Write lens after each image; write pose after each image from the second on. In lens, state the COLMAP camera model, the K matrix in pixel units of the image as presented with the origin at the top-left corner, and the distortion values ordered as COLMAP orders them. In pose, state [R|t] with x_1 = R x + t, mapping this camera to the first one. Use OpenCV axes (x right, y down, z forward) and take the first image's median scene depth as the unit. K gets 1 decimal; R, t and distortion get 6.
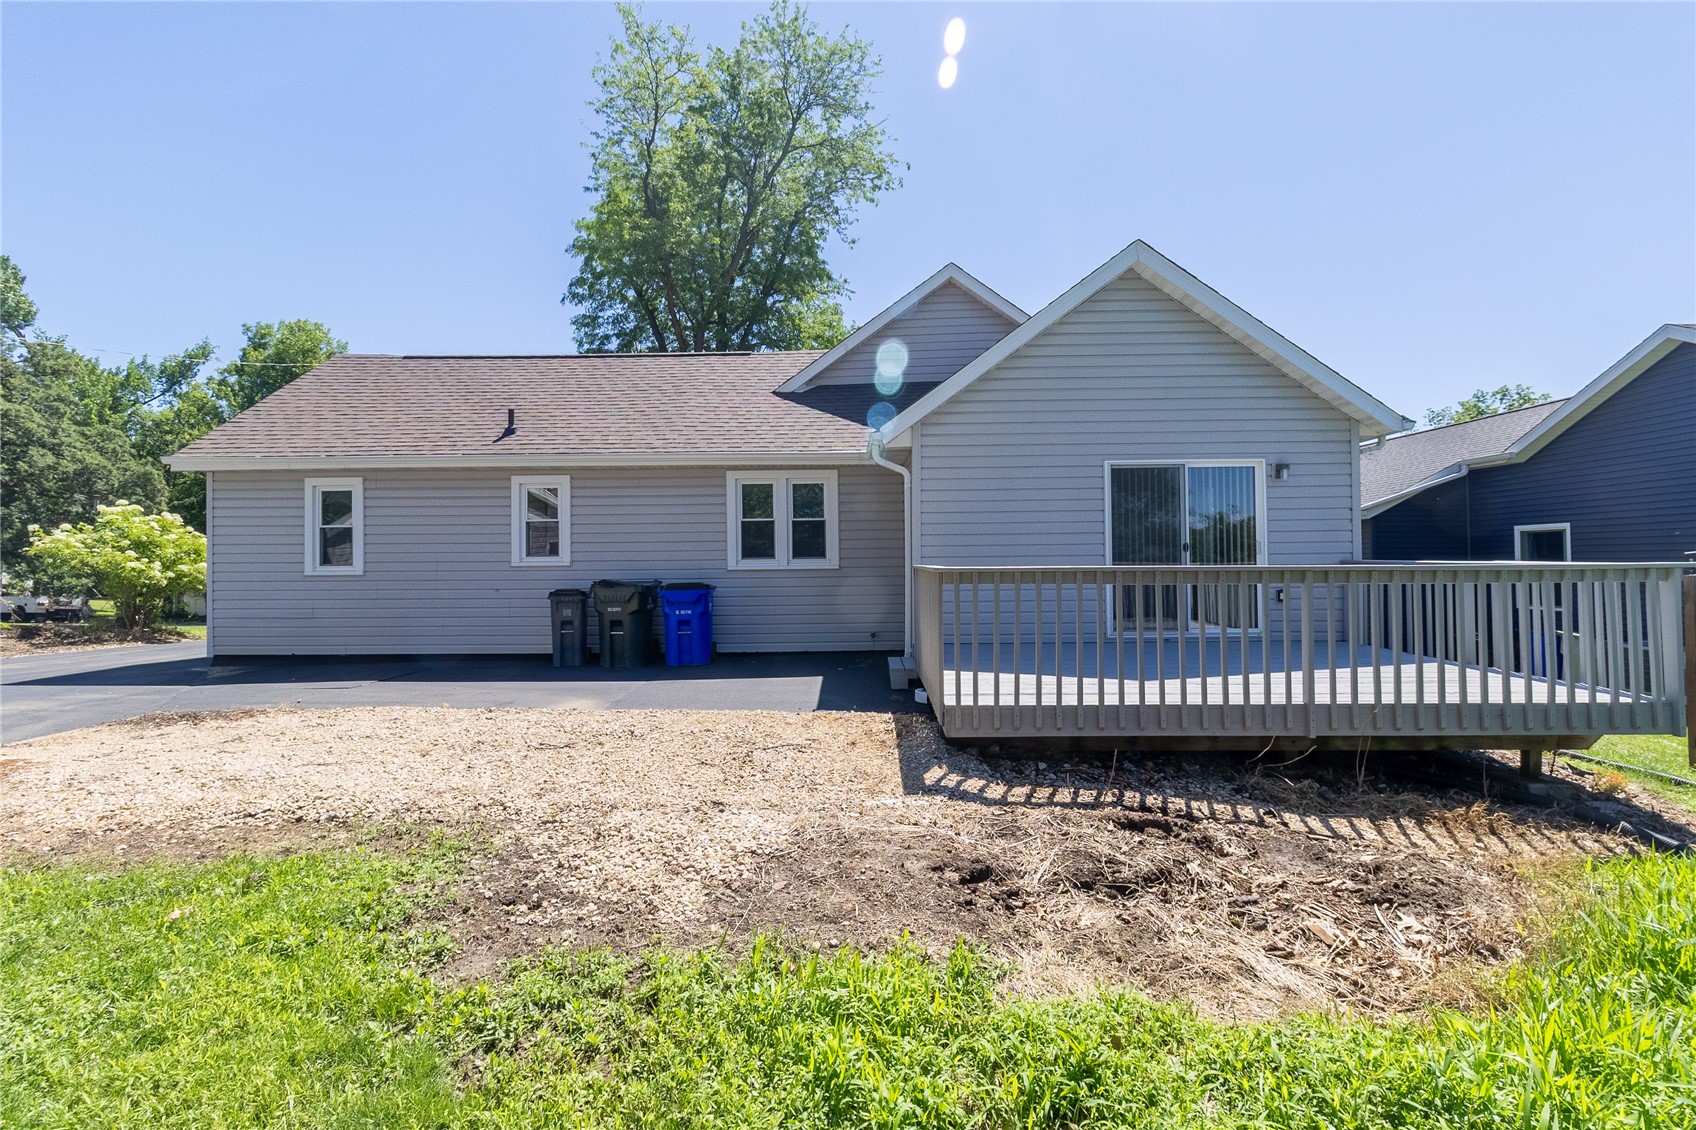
lens RADIAL K [[779.2, 0, 858.3], [0, 779.2, 553.5], [0, 0, 1]] dist [-0.001295, -0.000333]
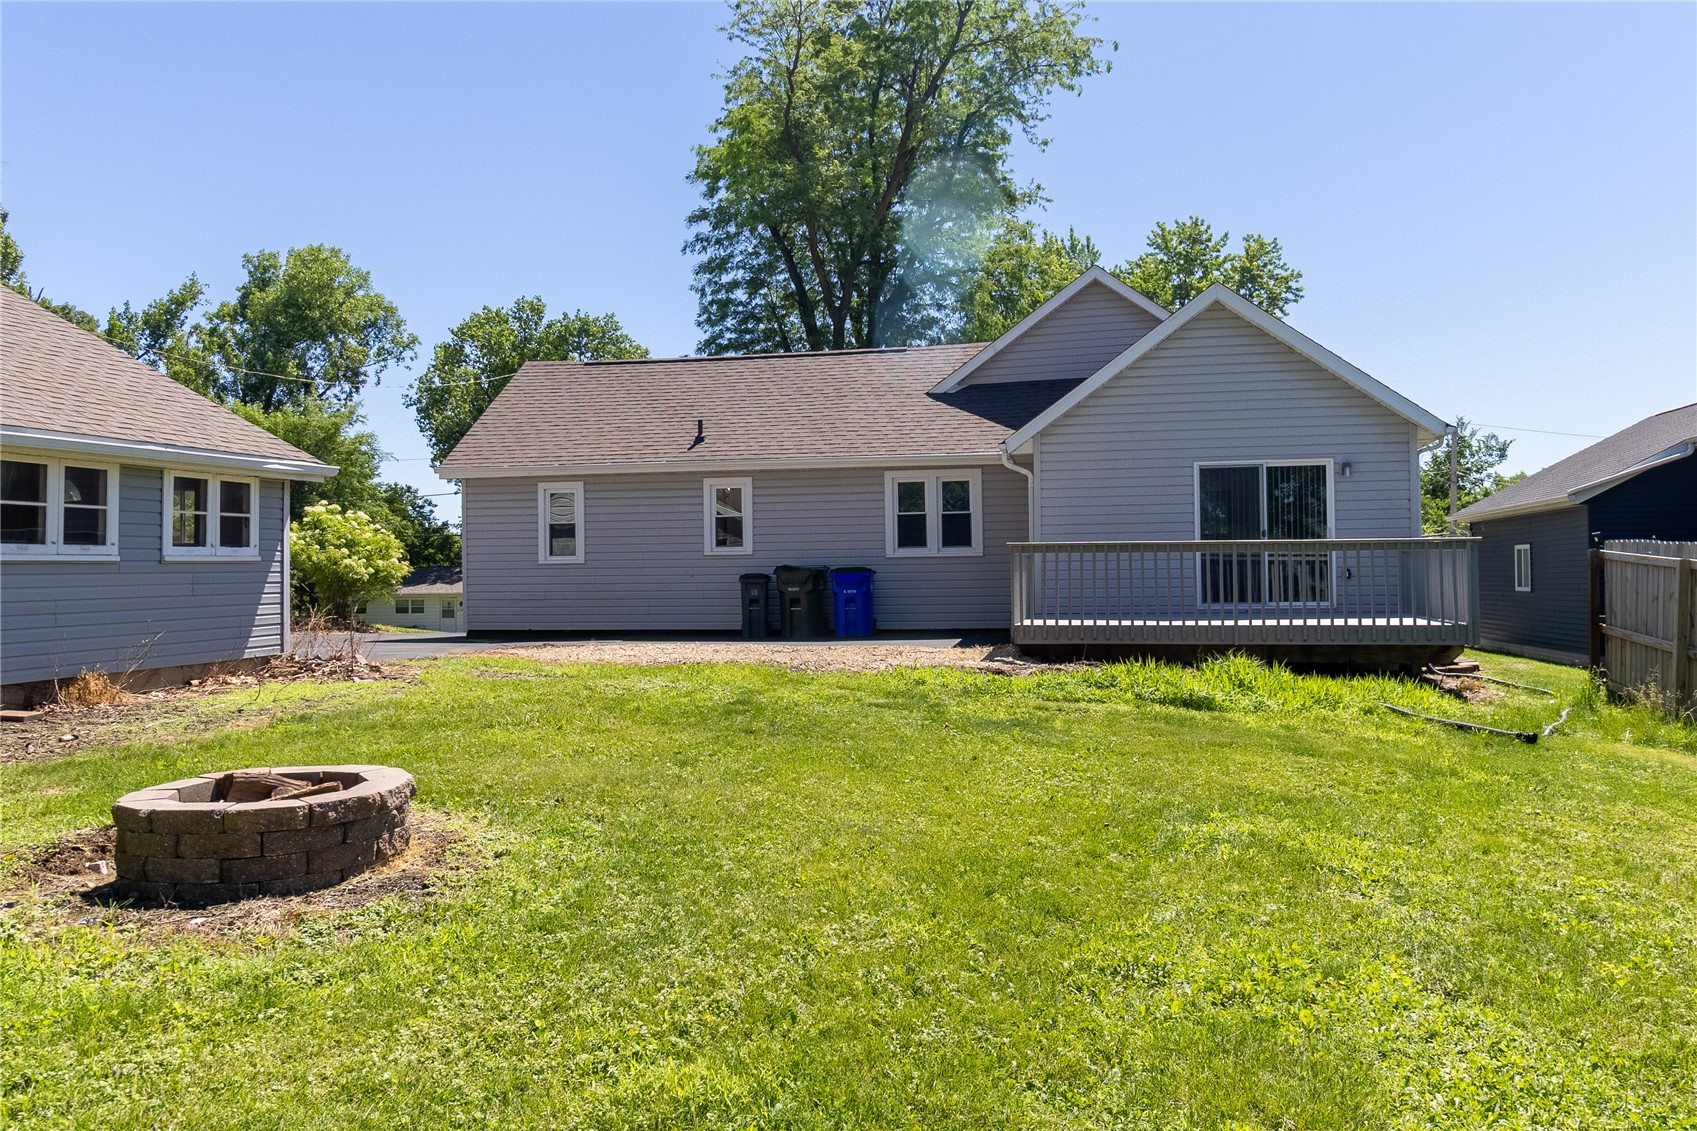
lens RADIAL K [[1209.4, 0, 854.2], [0, 1209.4, 571.3], [0, 0, 1]] dist [-0.048333, 0.003333]
pose [[0.981814, -0.002253, -0.189832, 0.123703], [0.004224, 0.999941, 0.009977, 0.023222], [0.189798, -0.010598, 0.981766, -0.751736]]
